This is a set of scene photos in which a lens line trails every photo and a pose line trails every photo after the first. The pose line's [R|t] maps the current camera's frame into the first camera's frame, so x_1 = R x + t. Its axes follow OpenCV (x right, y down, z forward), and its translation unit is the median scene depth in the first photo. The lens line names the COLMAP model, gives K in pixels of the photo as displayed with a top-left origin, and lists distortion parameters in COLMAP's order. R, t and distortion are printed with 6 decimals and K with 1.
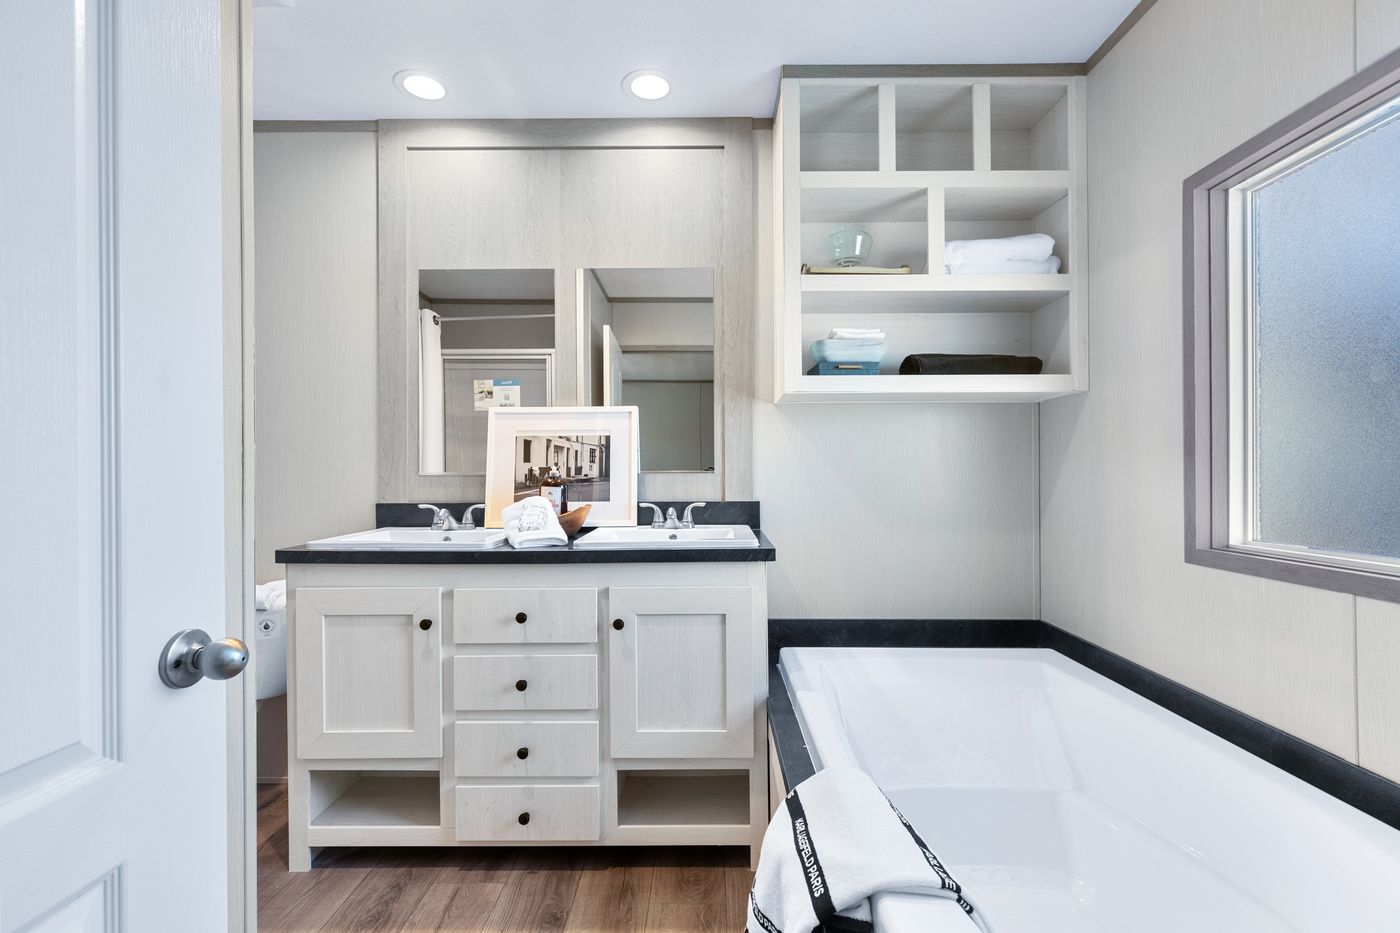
lens RADIAL K [[628.5, 0, 701.6], [0, 628.5, 470.5], [0, 0, 1]] dist [-0.000560, -0.001572]
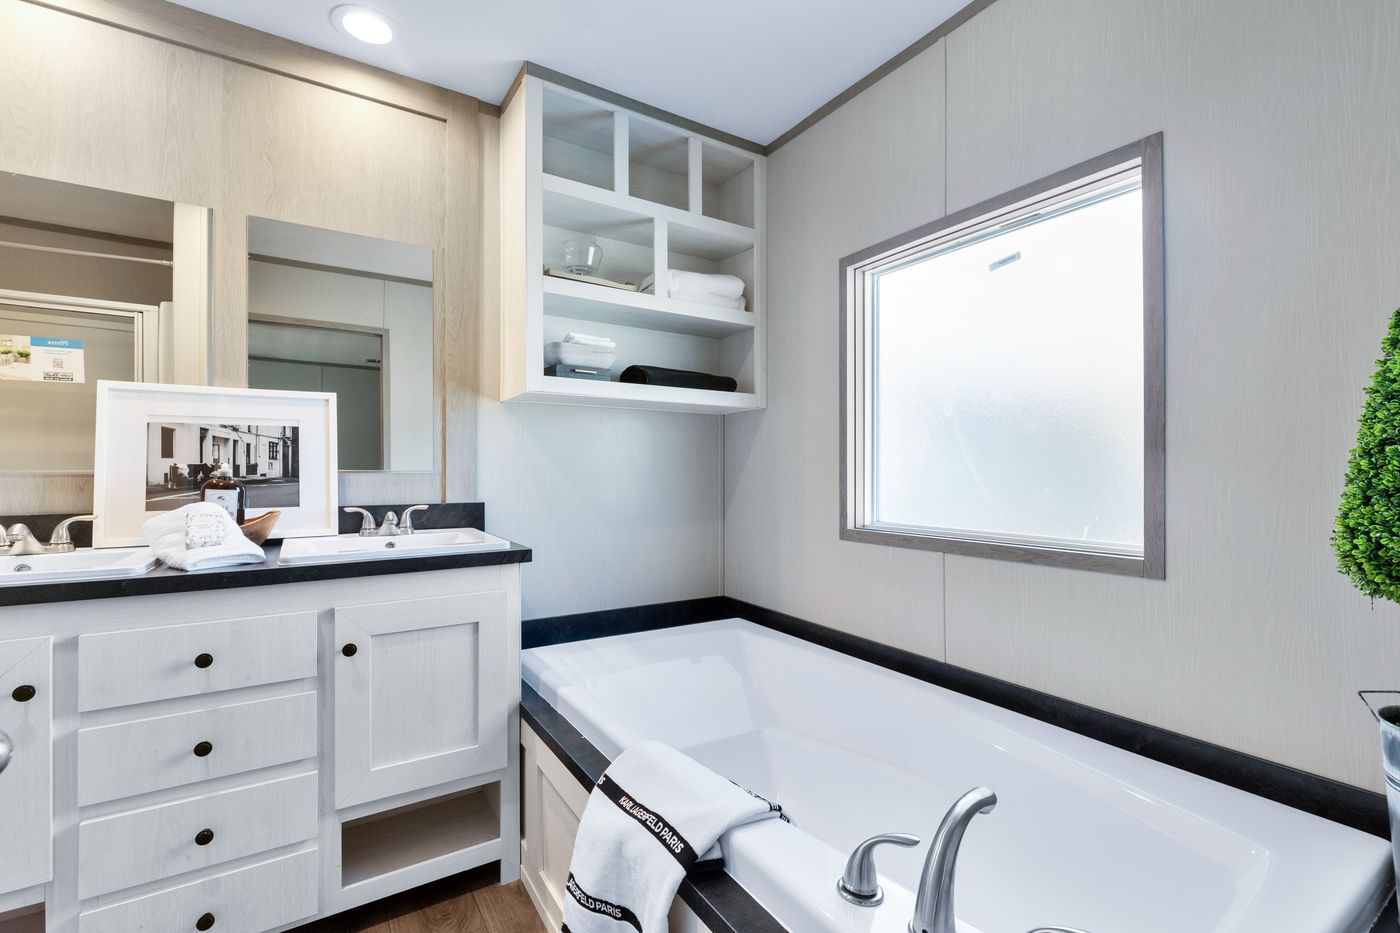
lens RADIAL K [[628.5, 0, 711.1], [0, 628.5, 468.3], [0, 0, 1]] dist [-0.000560, -0.001572]
pose [[0.832315, 0.006949, 0.554259, -0.171297], [-0.005235, 0.999975, -0.004676, -0.000059], [-0.554278, 0.000990, 0.832331, 0.016030]]
